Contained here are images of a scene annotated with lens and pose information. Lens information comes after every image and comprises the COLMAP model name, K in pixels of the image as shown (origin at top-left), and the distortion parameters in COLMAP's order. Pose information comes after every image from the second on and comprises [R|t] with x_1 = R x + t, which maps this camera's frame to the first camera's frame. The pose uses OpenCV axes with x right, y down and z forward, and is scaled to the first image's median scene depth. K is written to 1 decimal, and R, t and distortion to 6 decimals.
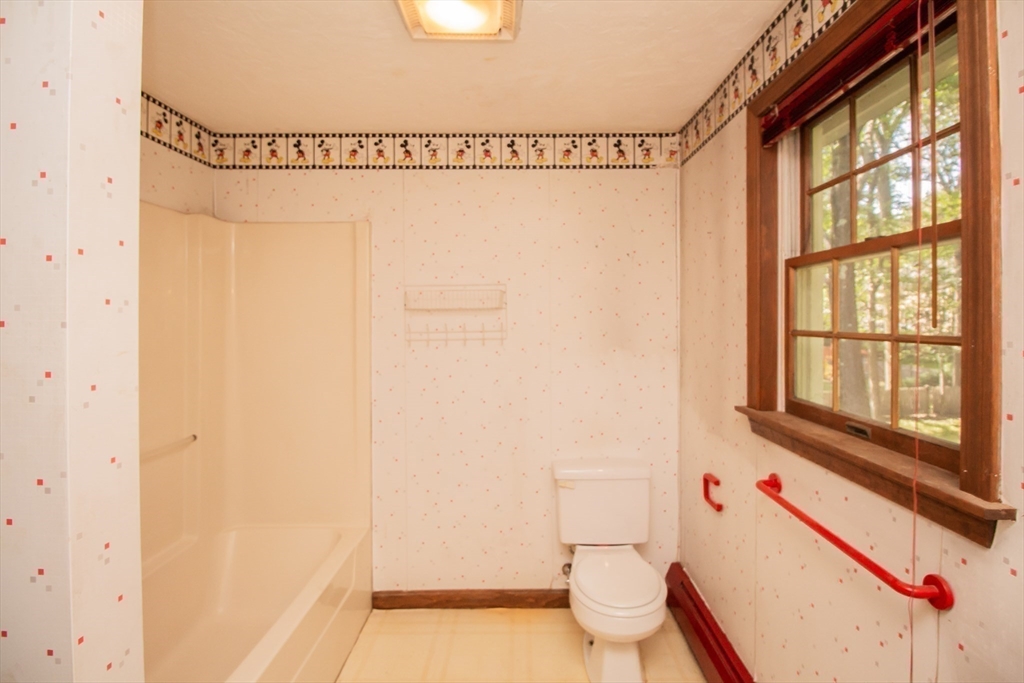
lens RADIAL K [[489.3, 0, 516.8], [0, 489.3, 324.0], [0, 0, 1]] dist [0.000271, -0.008710]
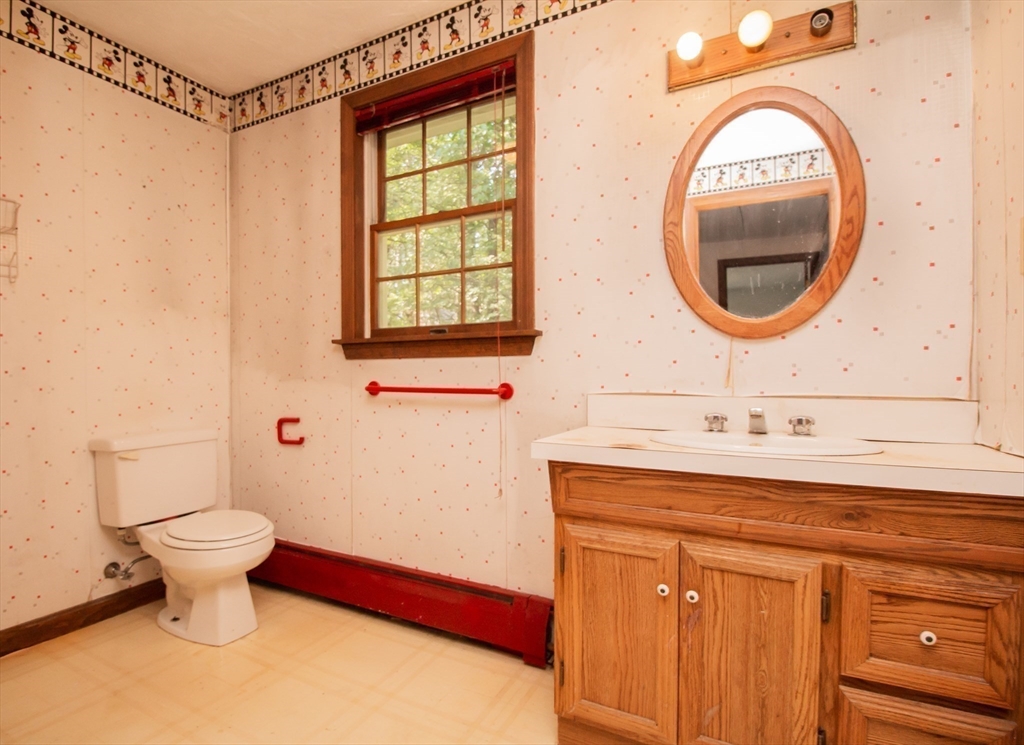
lens RADIAL K [[525.4, 0, 482.3], [0, 525.4, 376.9], [0, 0, 1]] dist [-0.000707, -0.010870]
pose [[0.484063, -0.008443, 0.874993, -0.473829], [0.009742, 0.999943, 0.004259, 0.237352], [-0.874979, 0.006463, 0.484118, 0.039857]]
